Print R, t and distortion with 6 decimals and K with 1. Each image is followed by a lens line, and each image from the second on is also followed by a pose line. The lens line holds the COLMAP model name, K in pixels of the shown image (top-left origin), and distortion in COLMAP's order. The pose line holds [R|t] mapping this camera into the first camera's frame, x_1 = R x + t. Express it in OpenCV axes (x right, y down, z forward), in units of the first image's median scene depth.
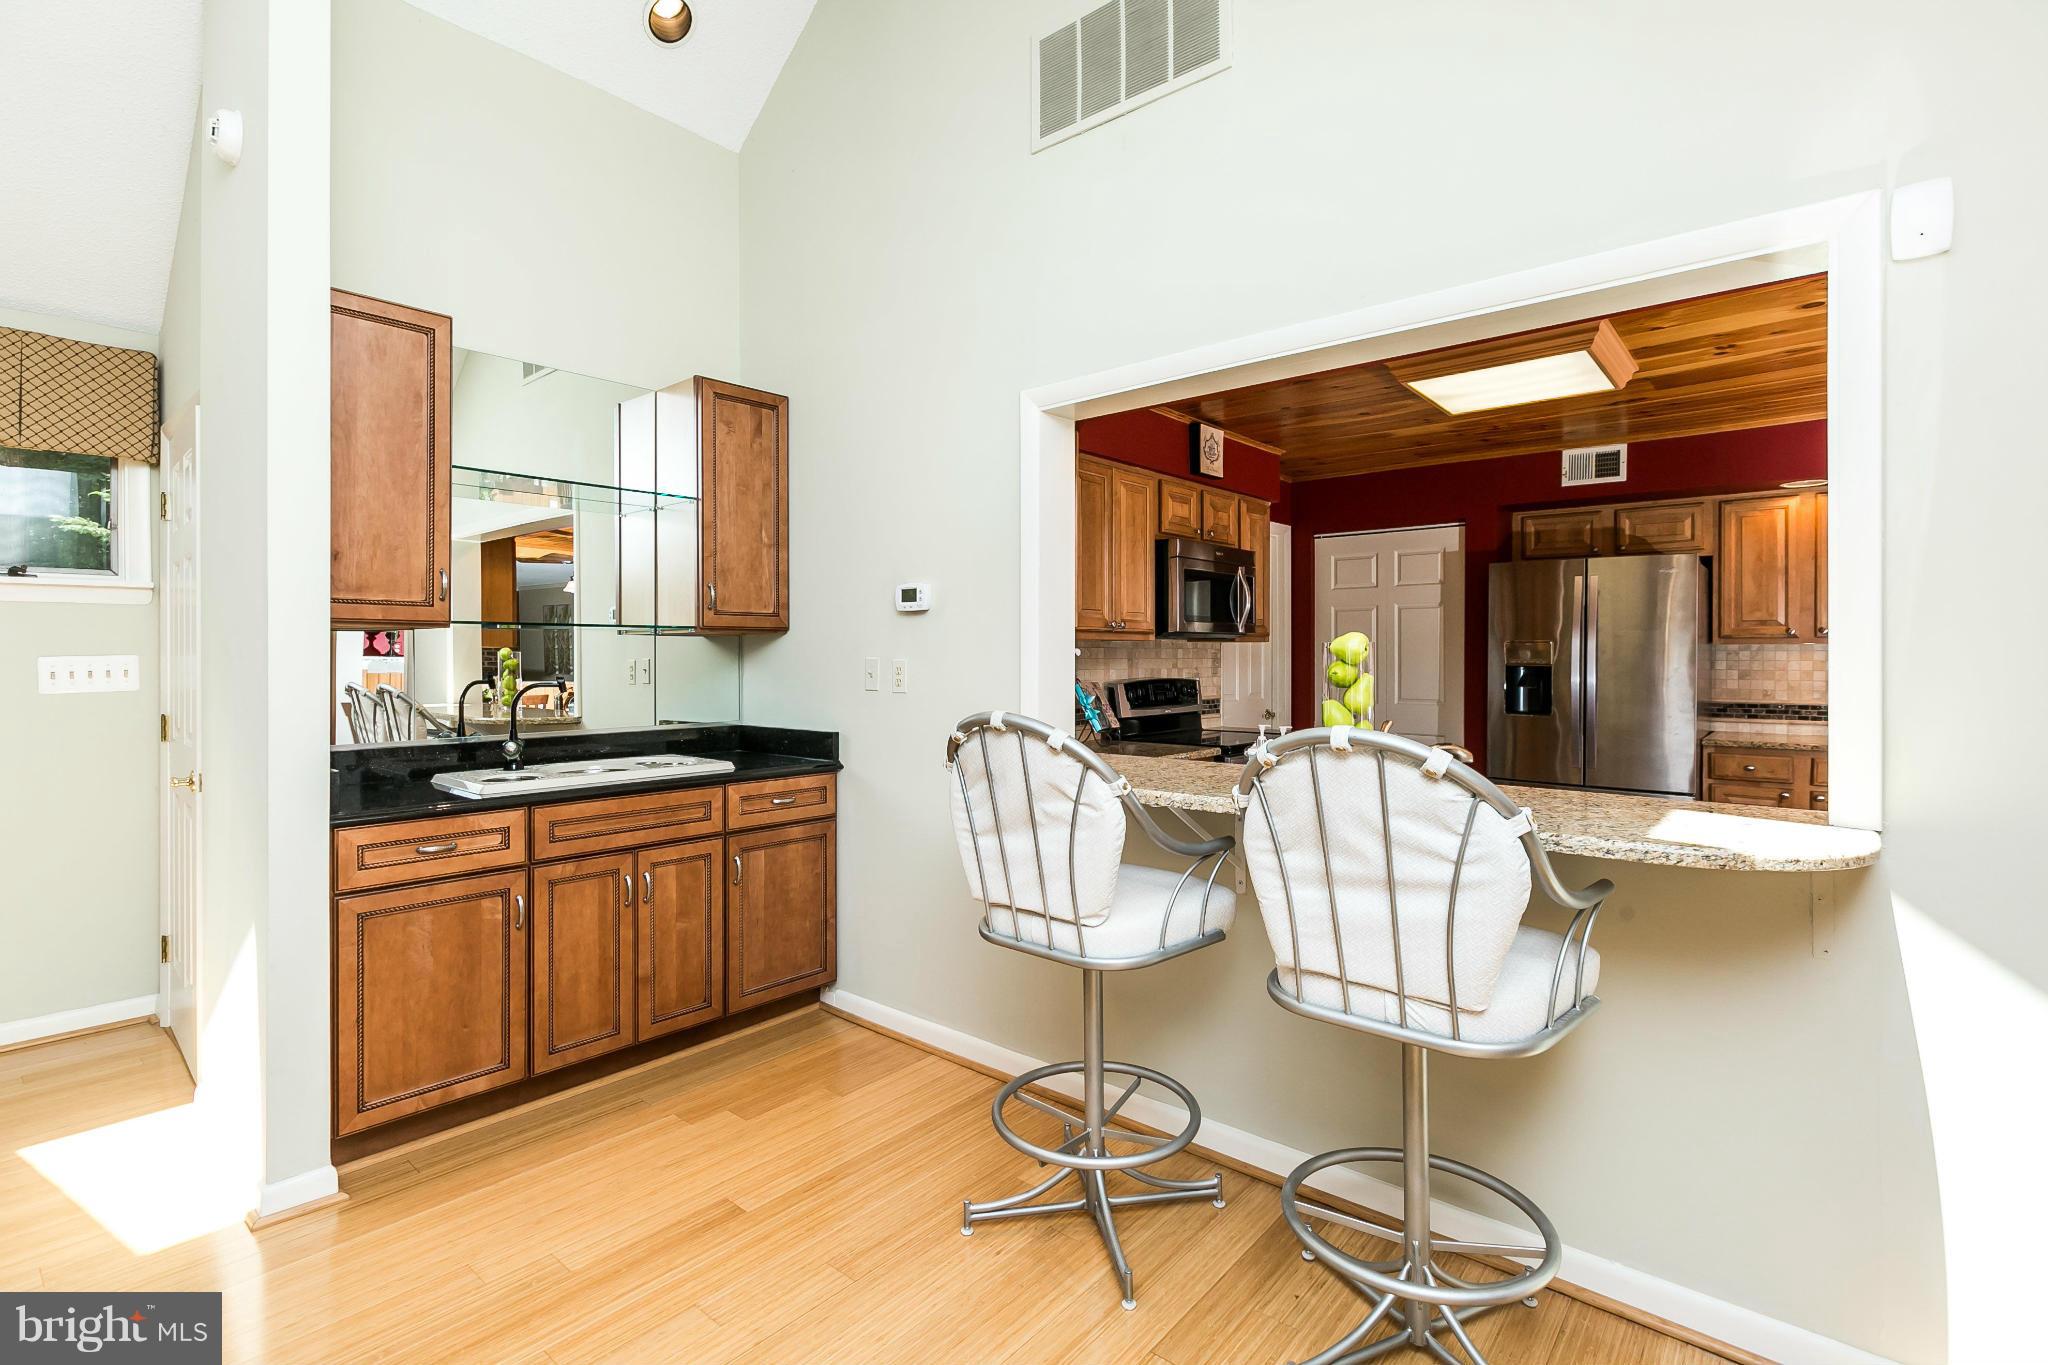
lens RADIAL K [[942.9, 0, 1011.9], [0, 942.9, 674.5], [0, 0, 1]] dist [-0.000640, -0.001493]
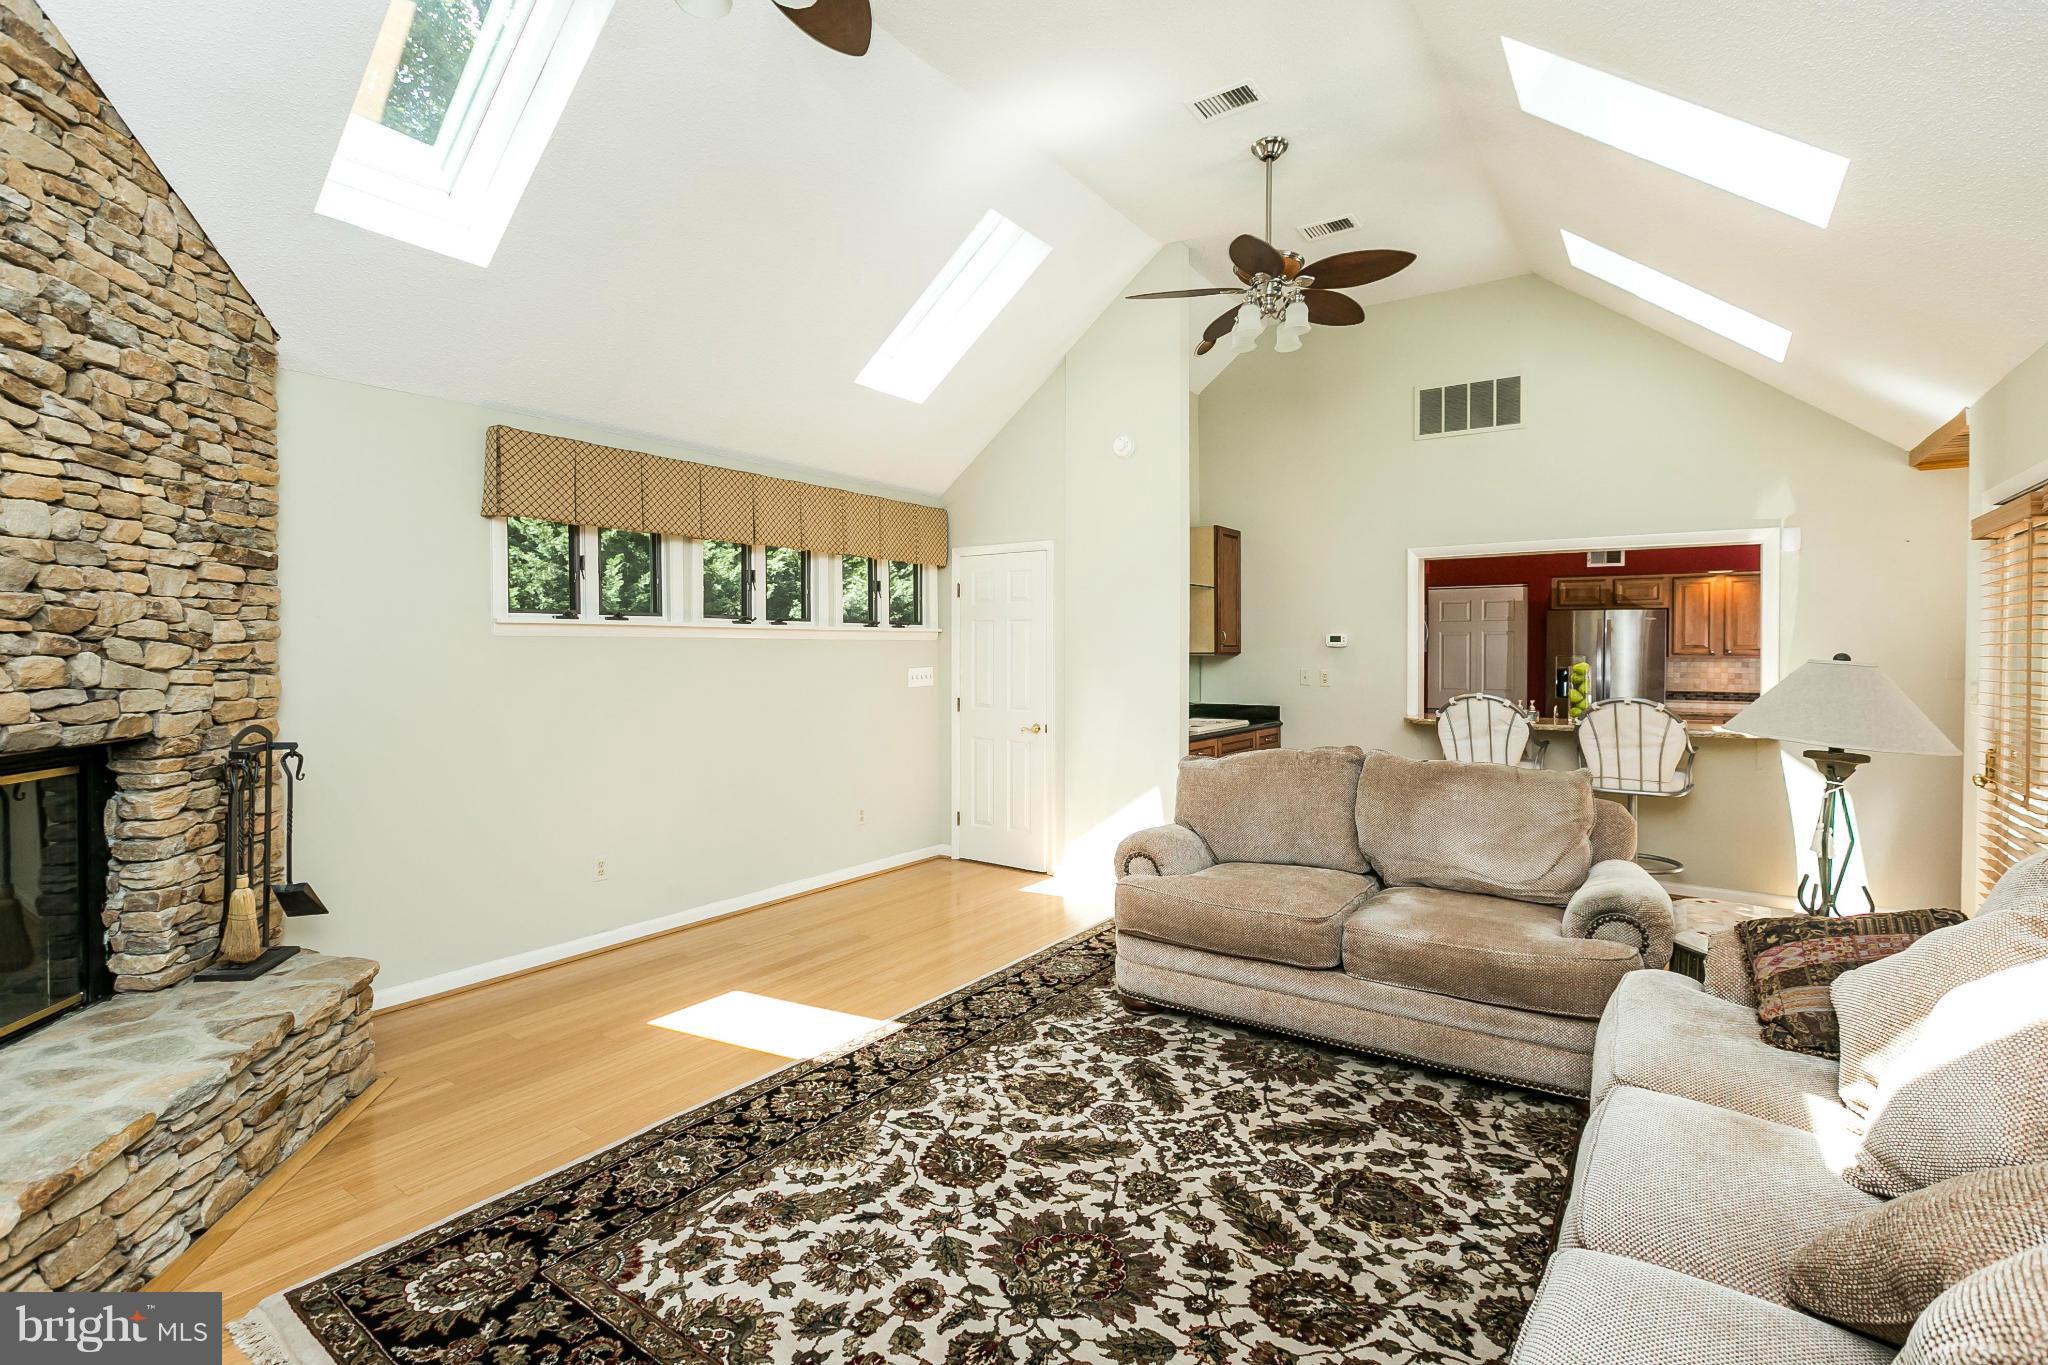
lens RADIAL K [[942.9, 0, 1018.0], [0, 942.9, 669.5], [0, 0, 1]] dist [-0.000640, -0.001493]
pose [[0.994754, 0.000103, 0.102296, -0.954614], [-0.000377, 0.999996, 0.002663, -0.021377], [-0.102296, -0.002688, 0.994750, -0.927942]]
